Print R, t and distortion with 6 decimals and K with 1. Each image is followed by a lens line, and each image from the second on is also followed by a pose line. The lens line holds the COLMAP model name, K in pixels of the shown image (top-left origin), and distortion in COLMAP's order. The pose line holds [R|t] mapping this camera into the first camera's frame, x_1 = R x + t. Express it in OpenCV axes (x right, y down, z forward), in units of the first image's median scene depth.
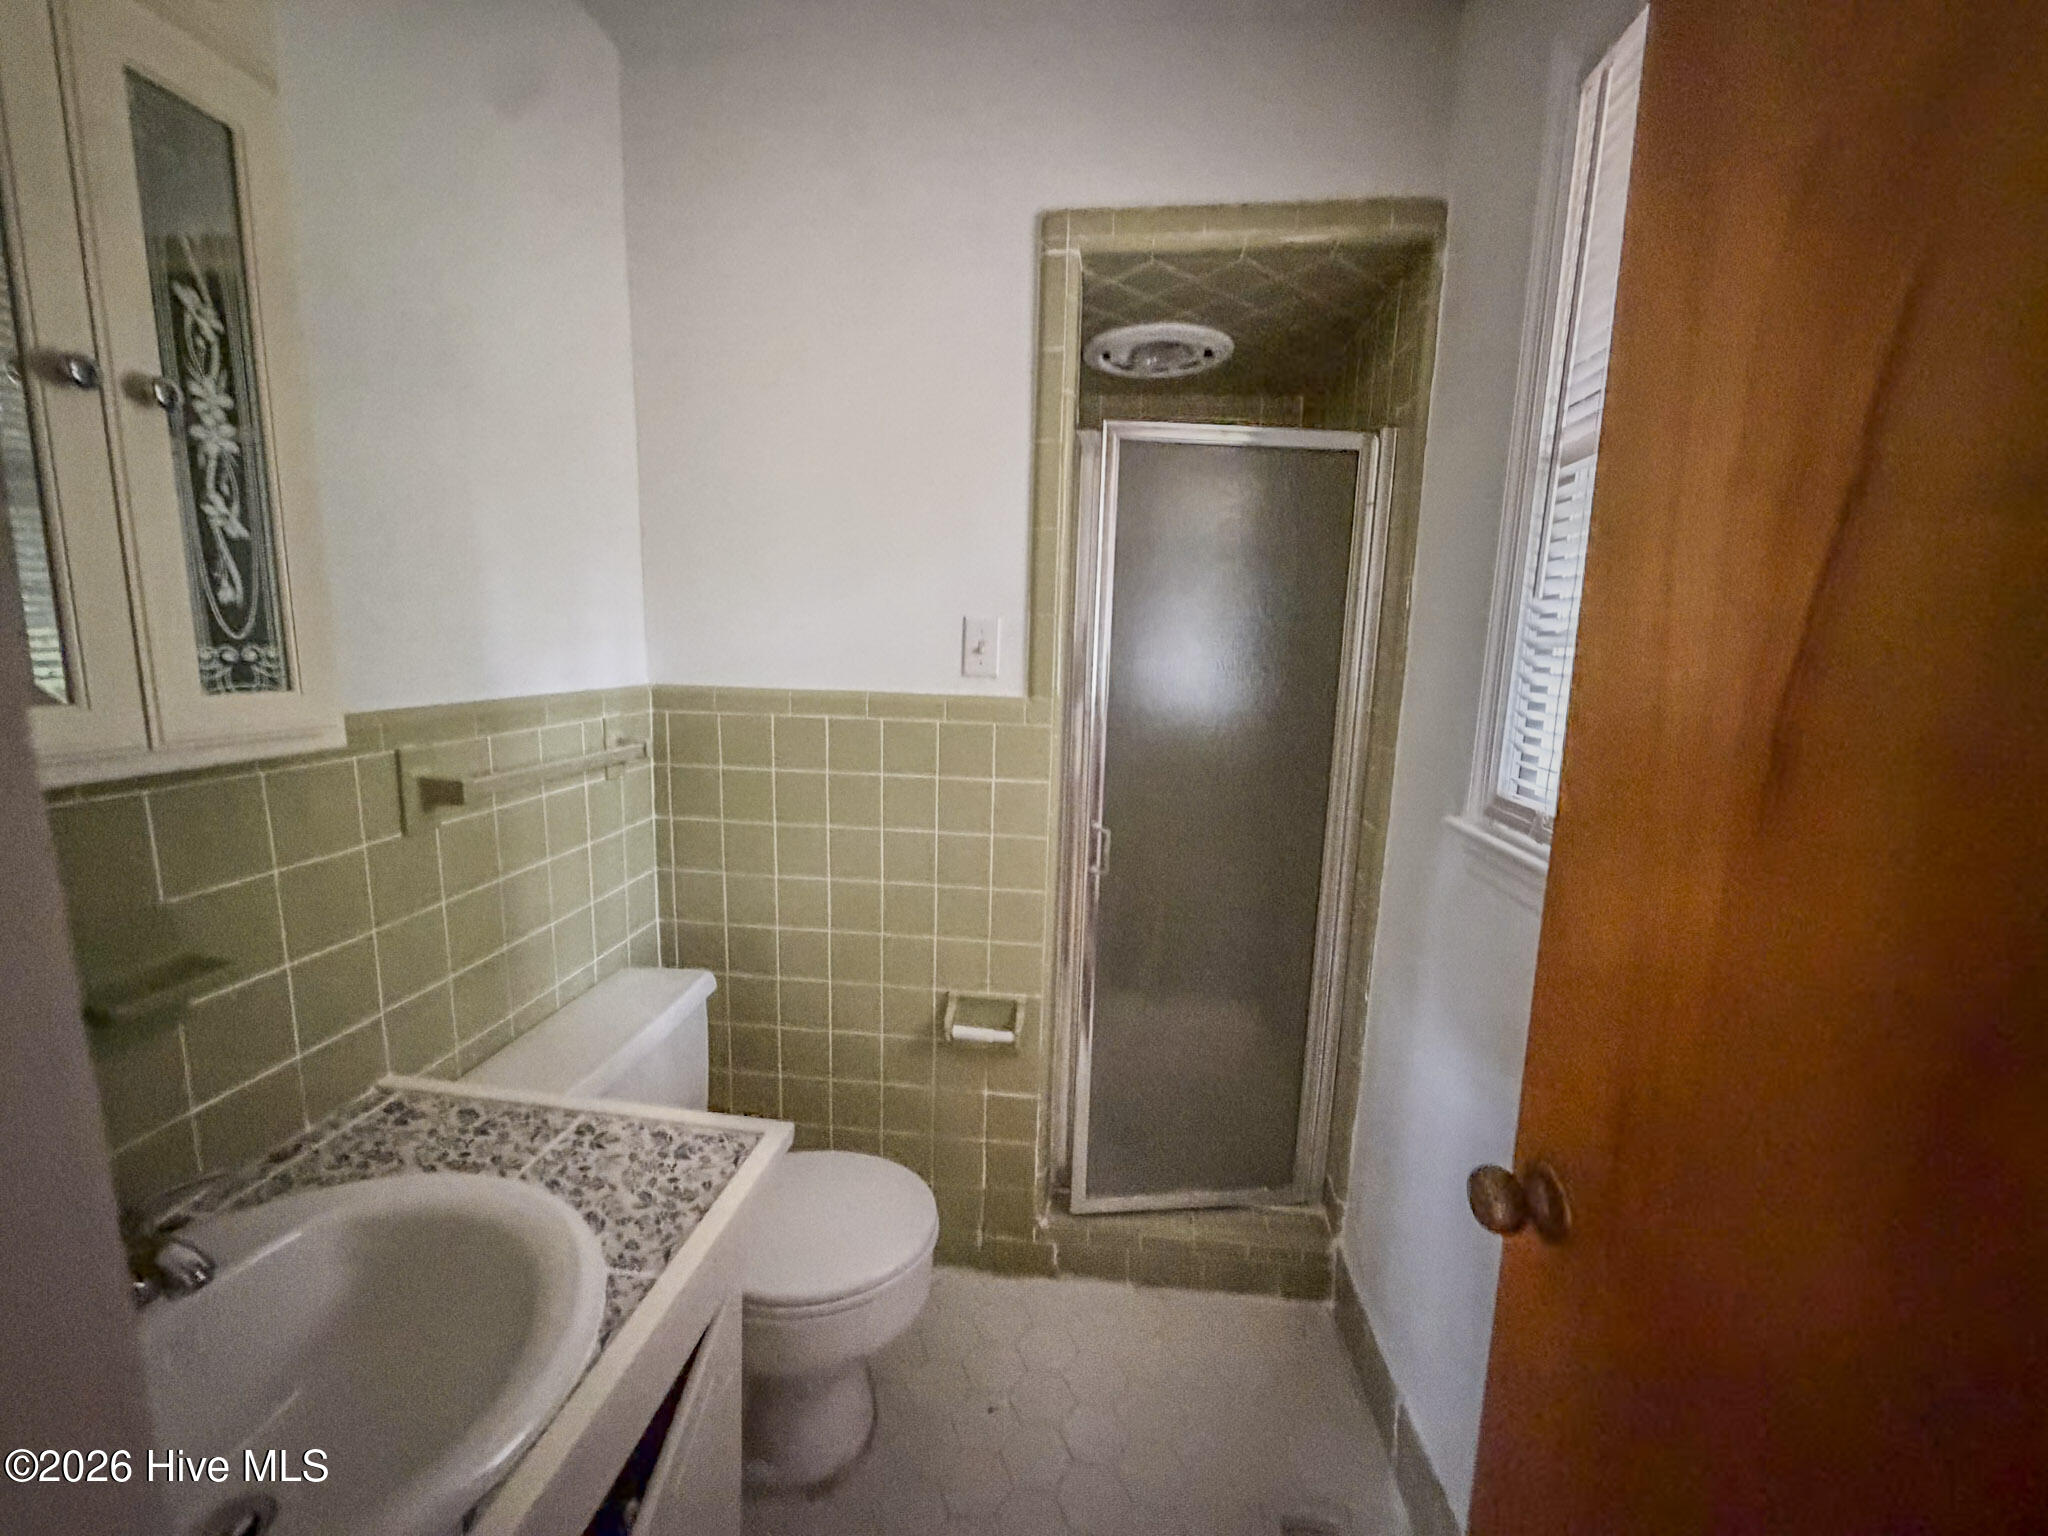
lens RADIAL K [[820.4, 0, 1018.1], [0, 820.4, 763.5], [0, 0, 1]] dist [0.000439, 0.000086]
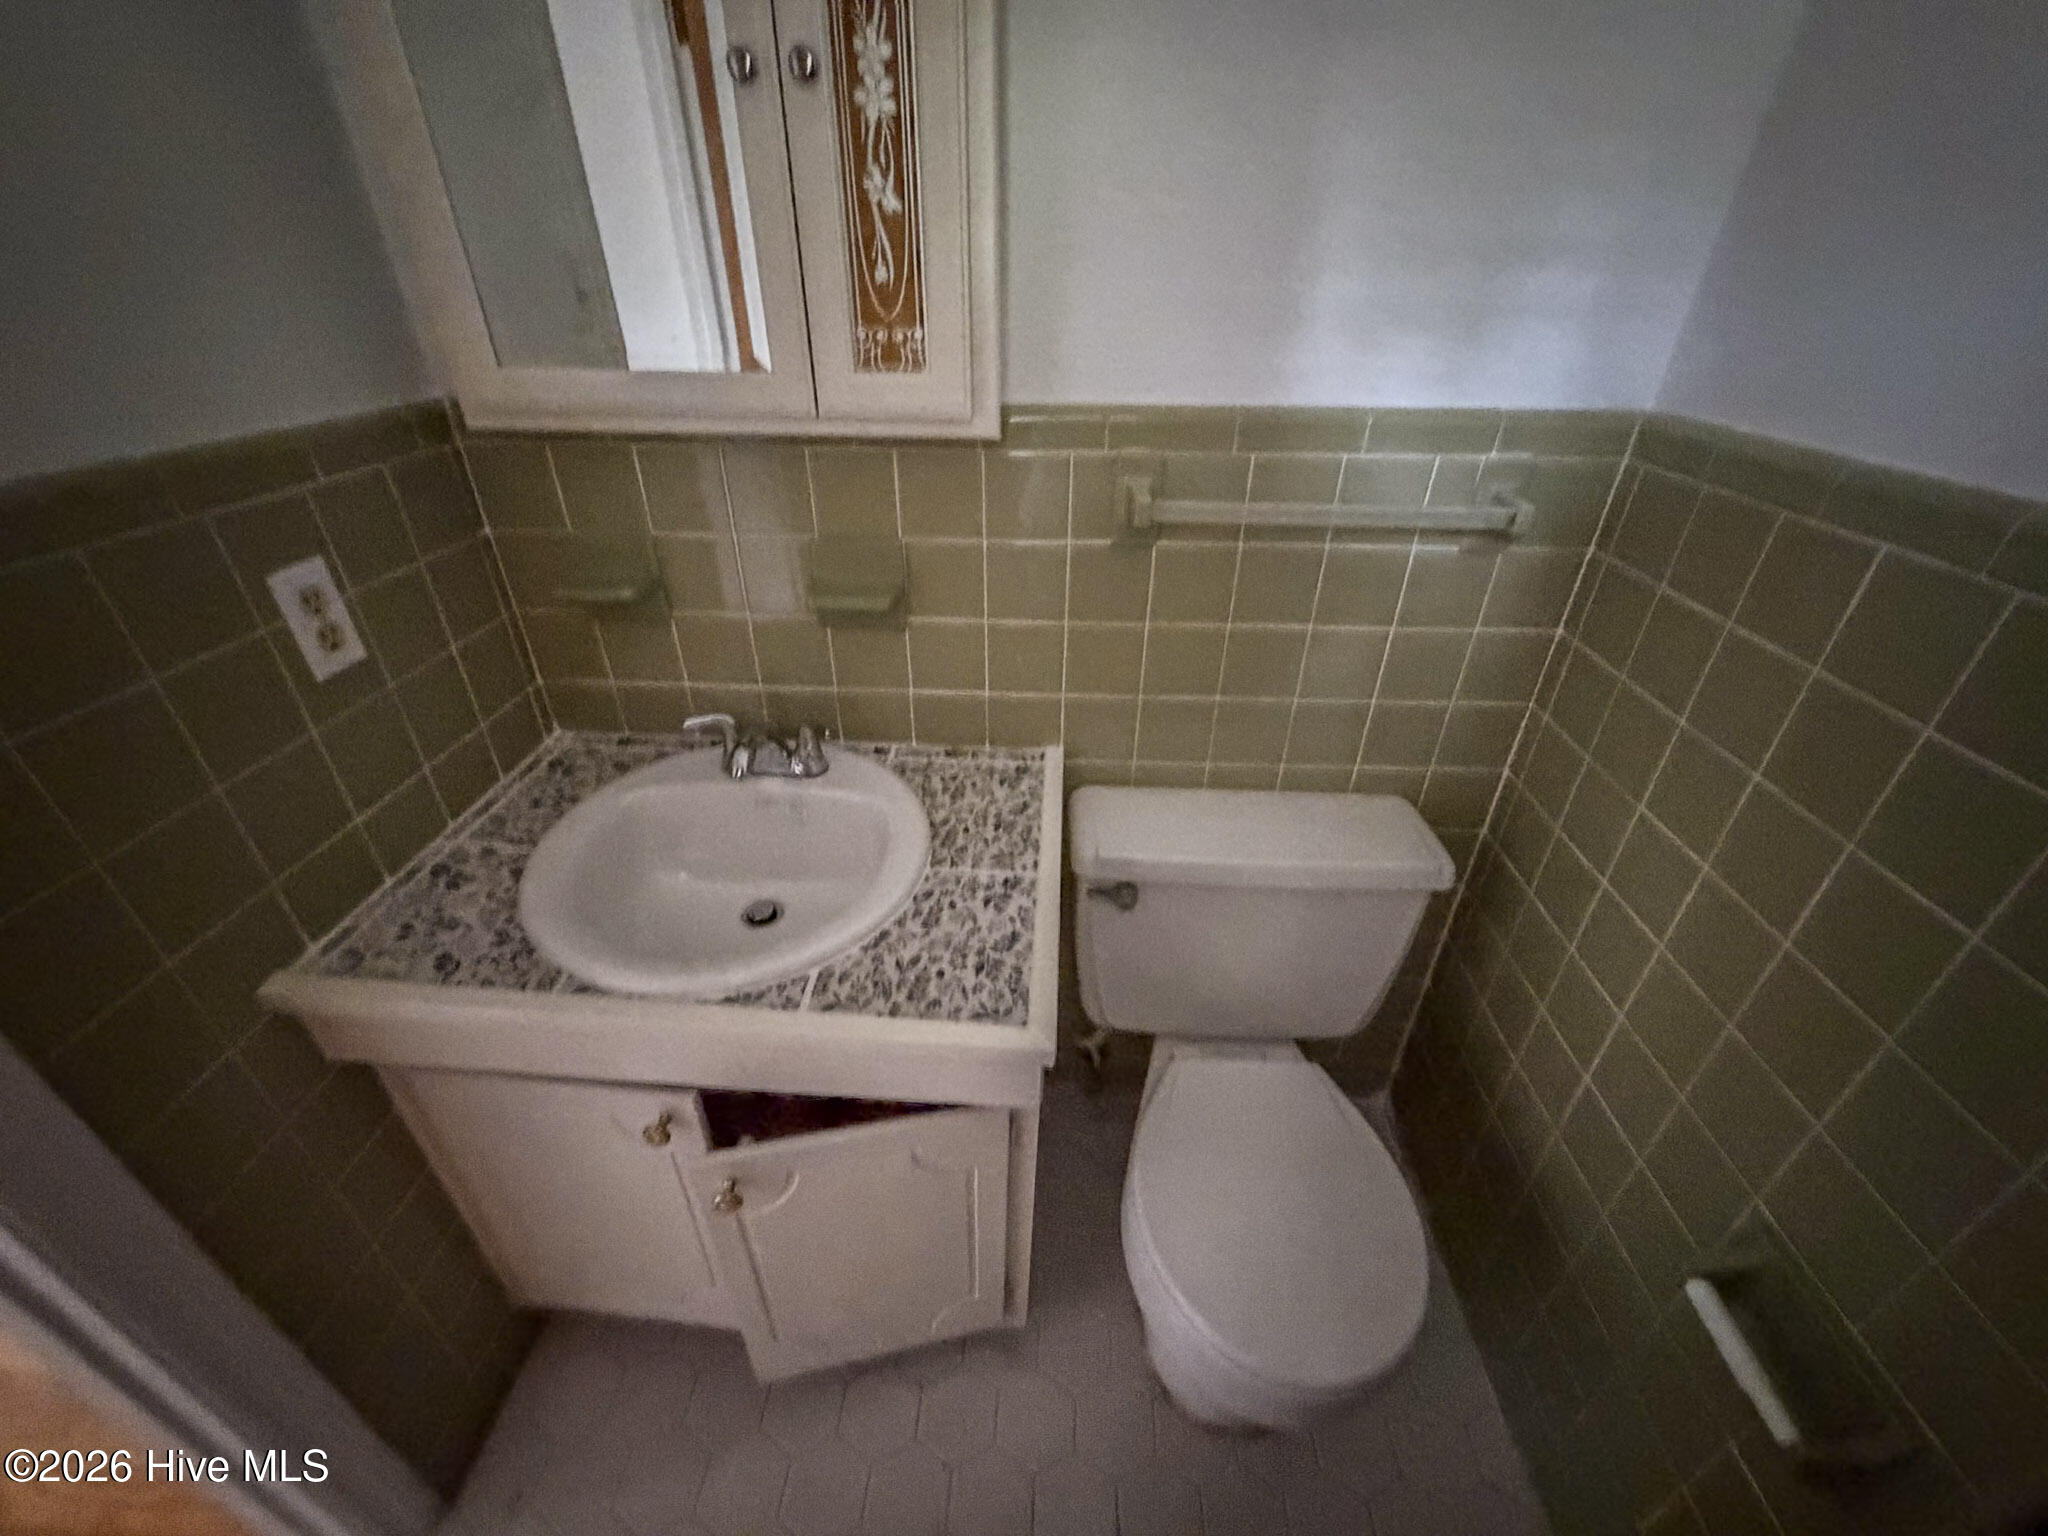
lens RADIAL K [[823.6, 0, 1017.6], [0, 823.6, 776.8], [0, 0, 1]] dist [-0.002269, -0.000144]
pose [[0.058969, 0.506028, -0.860499, 0.342342], [-0.157196, 0.855951, 0.492582, -0.201486], [0.985805, 0.106220, 0.130020, 1.109807]]
